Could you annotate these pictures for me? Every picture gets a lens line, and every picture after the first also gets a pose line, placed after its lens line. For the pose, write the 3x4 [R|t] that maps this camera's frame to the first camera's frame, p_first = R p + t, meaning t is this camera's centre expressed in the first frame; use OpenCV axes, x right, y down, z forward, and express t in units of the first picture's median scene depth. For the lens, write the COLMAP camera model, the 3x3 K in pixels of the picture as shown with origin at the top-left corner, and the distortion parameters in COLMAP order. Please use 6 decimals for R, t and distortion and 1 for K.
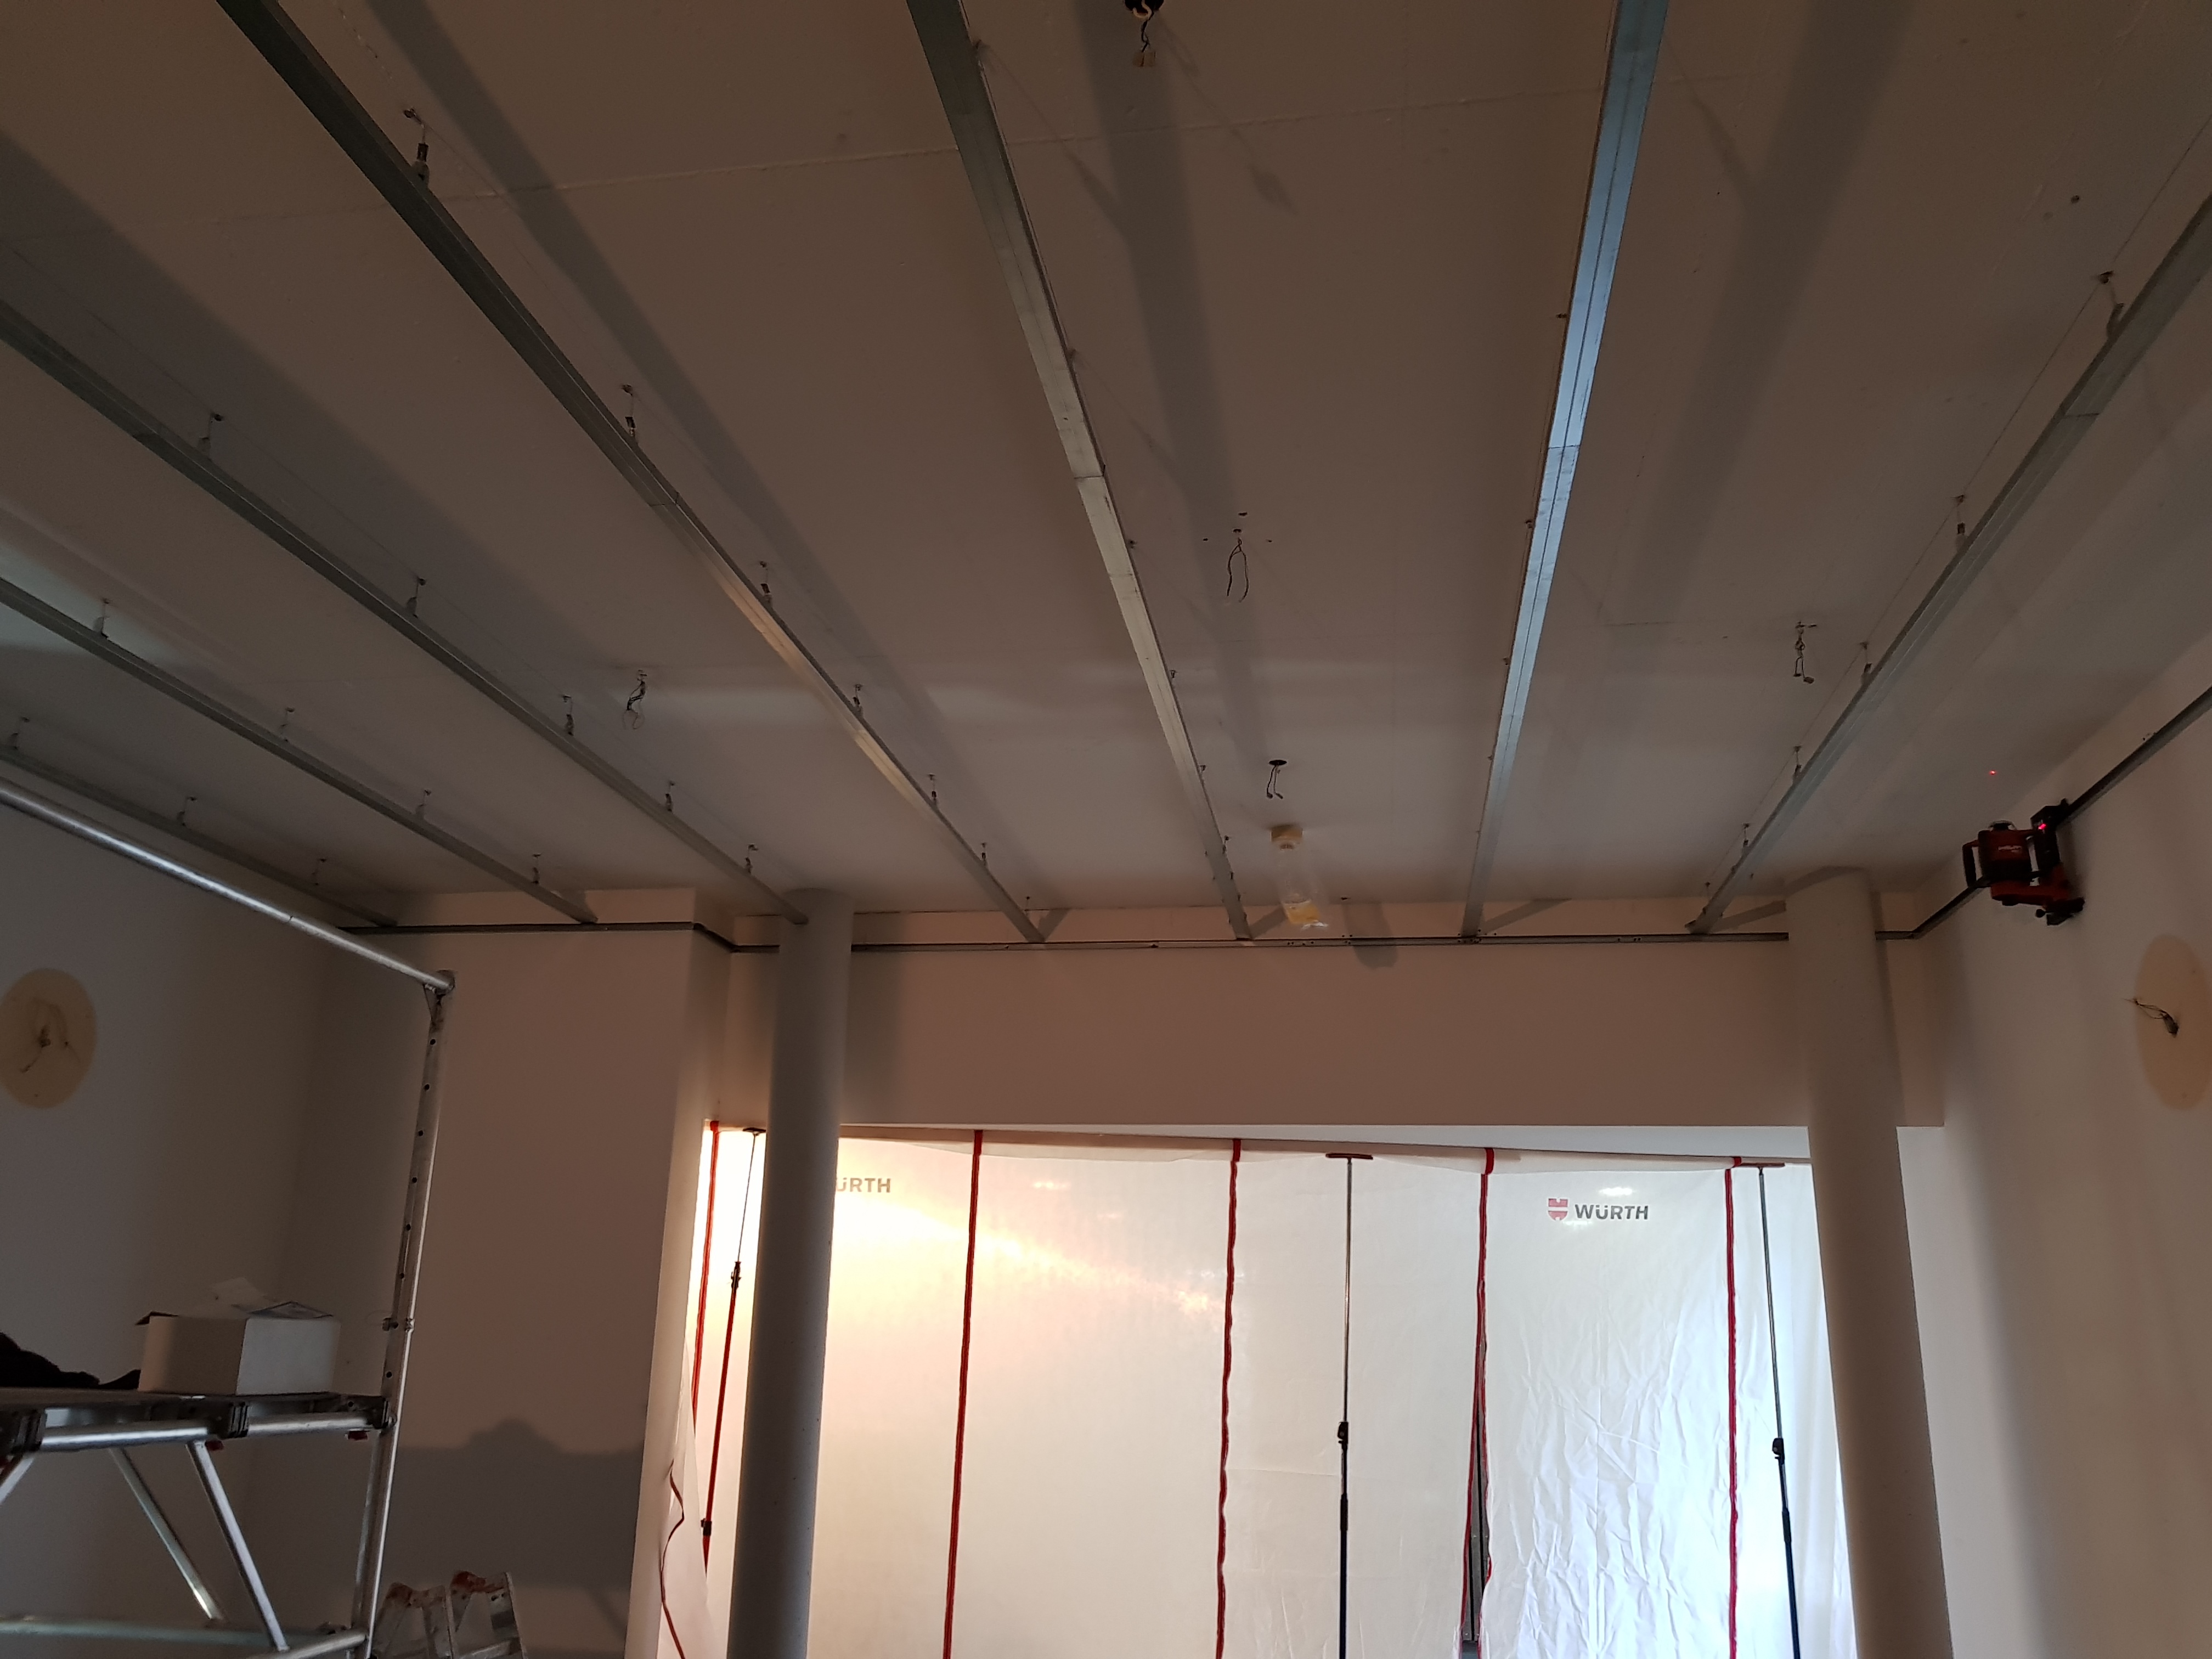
lens RADIAL K [[1741.2, 0, 1082.0], [0, 1741.2, 837.9], [0, 0, 1]] dist [-0.006058, -0.011437]
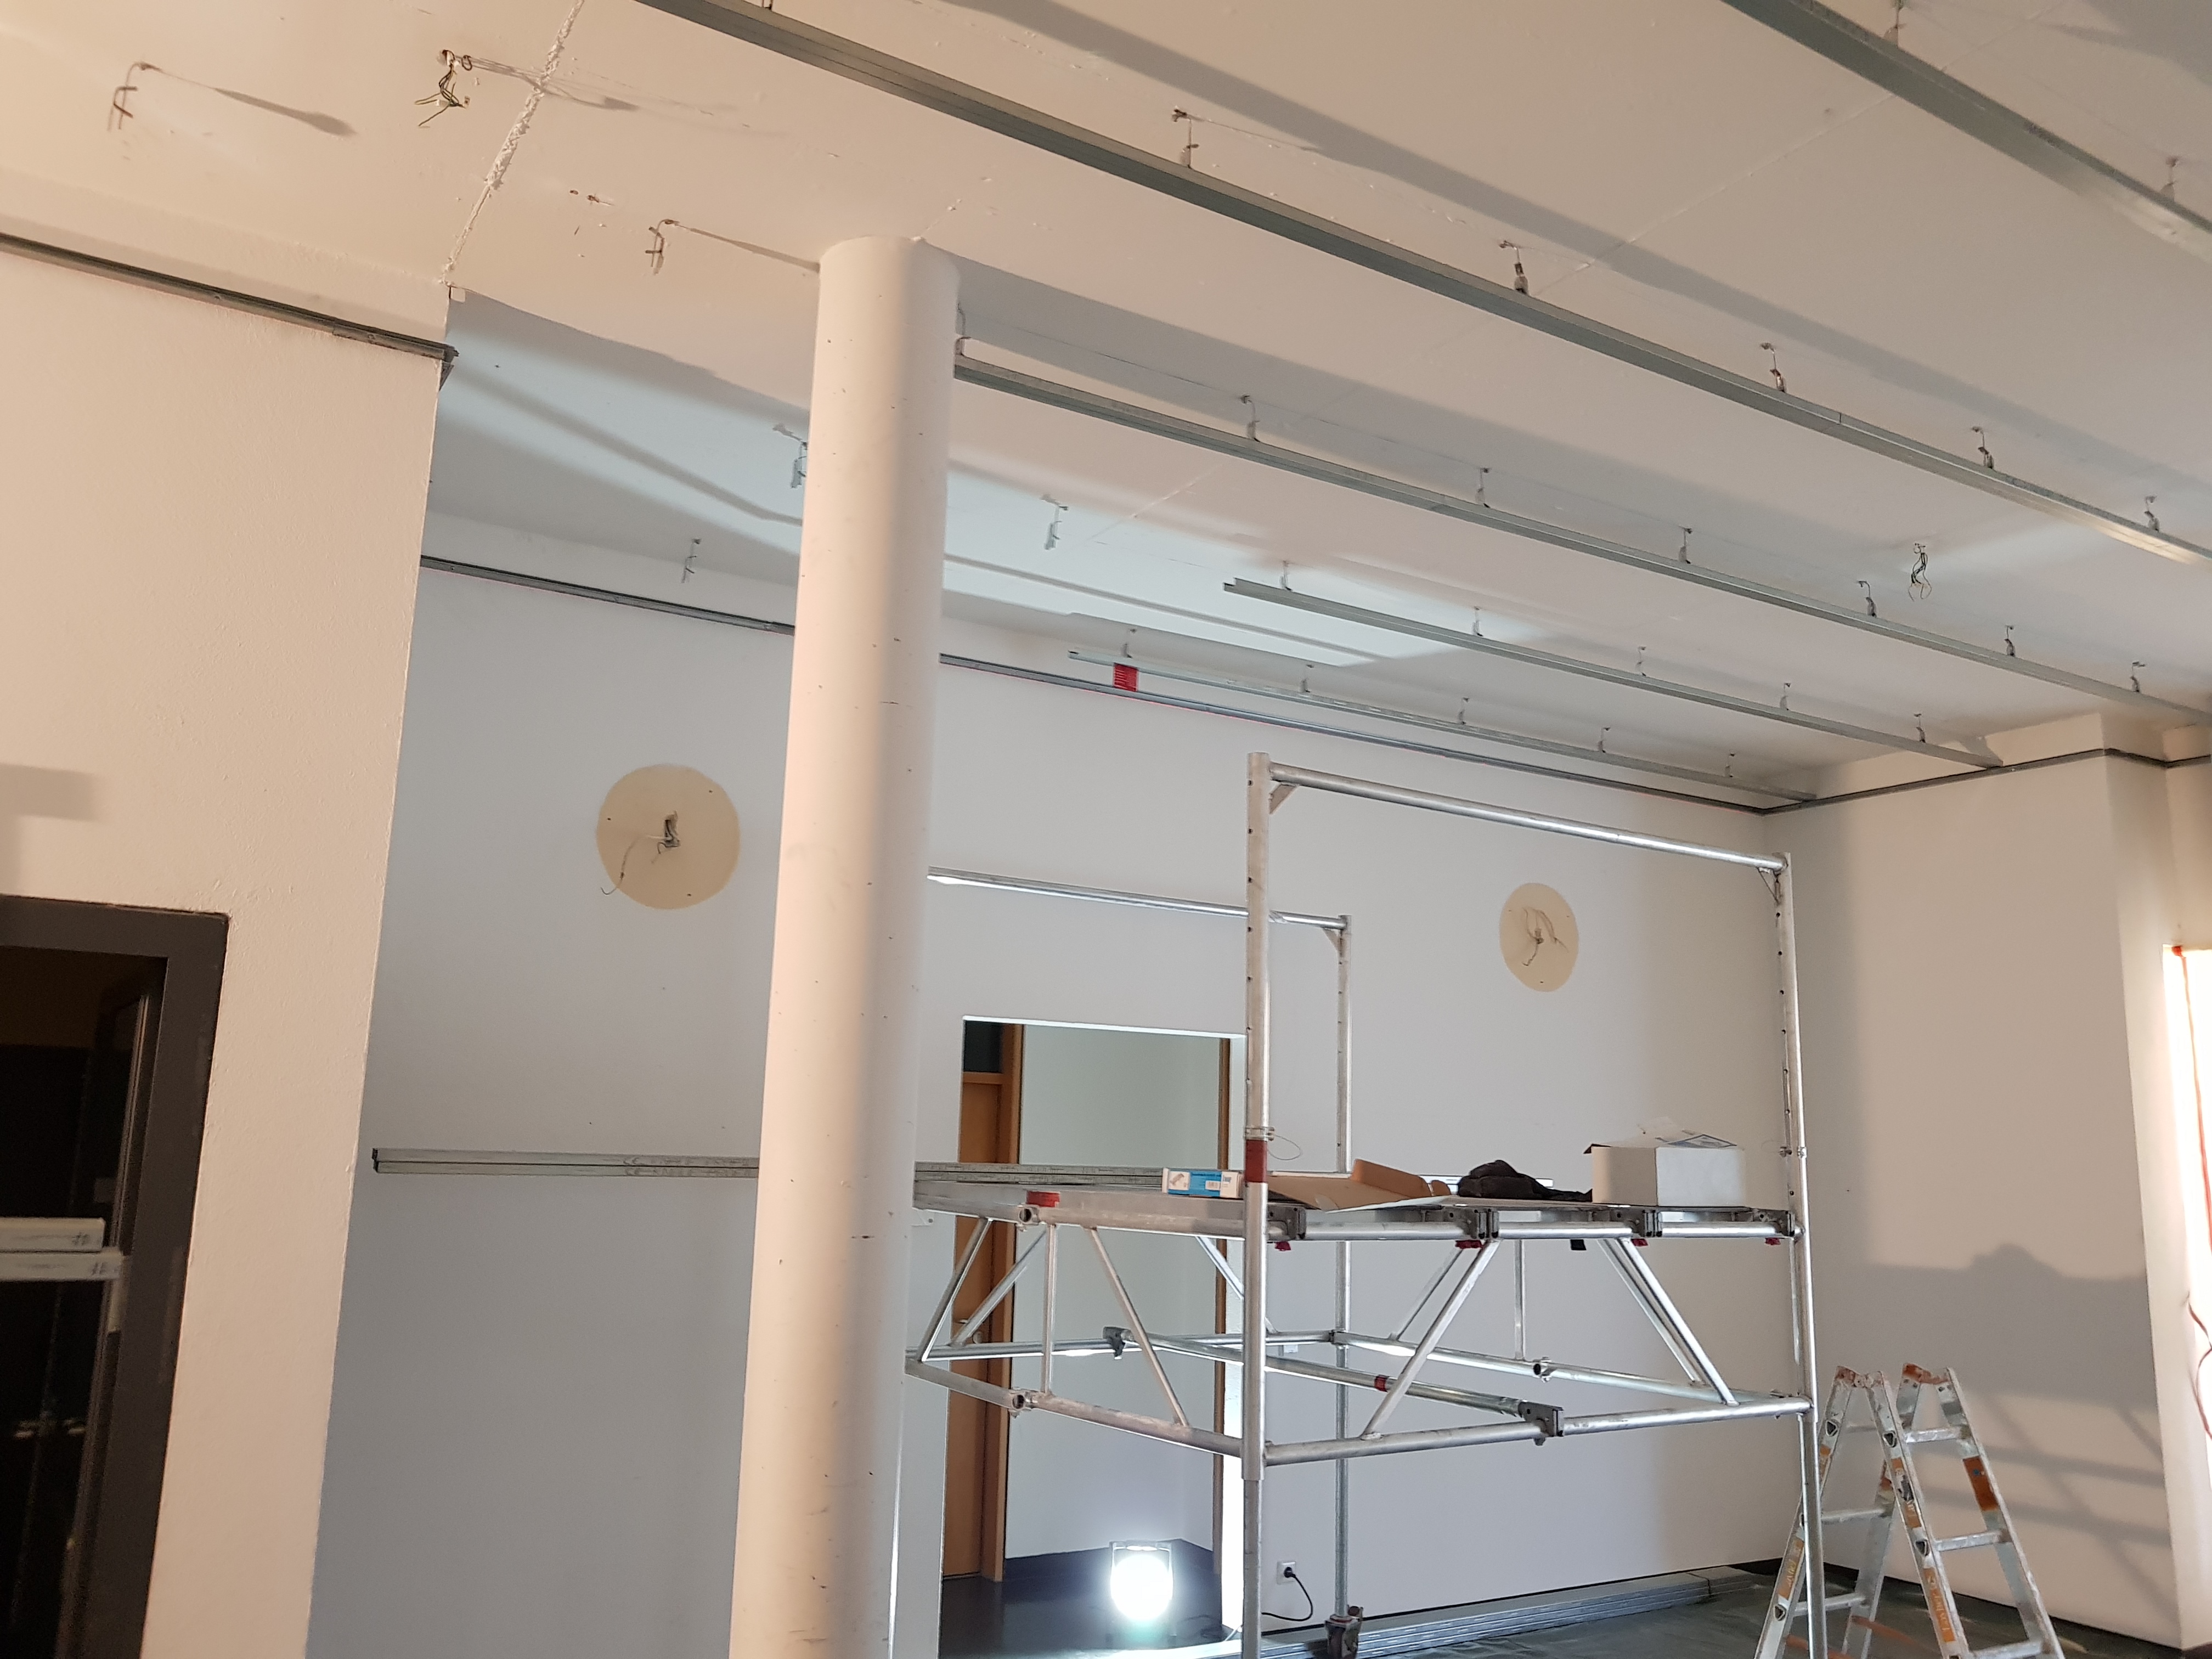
lens RADIAL K [[1741.2, 0, 1082.0], [0, 1741.2, 837.9], [0, 0, 1]] dist [-0.006058, -0.011437]
pose [[0.647215, -0.143157, -0.748745, 0.208734], [0.206990, 0.978309, -0.008126, -0.020765], [0.733667, -0.149723, 0.662809, -0.111176]]
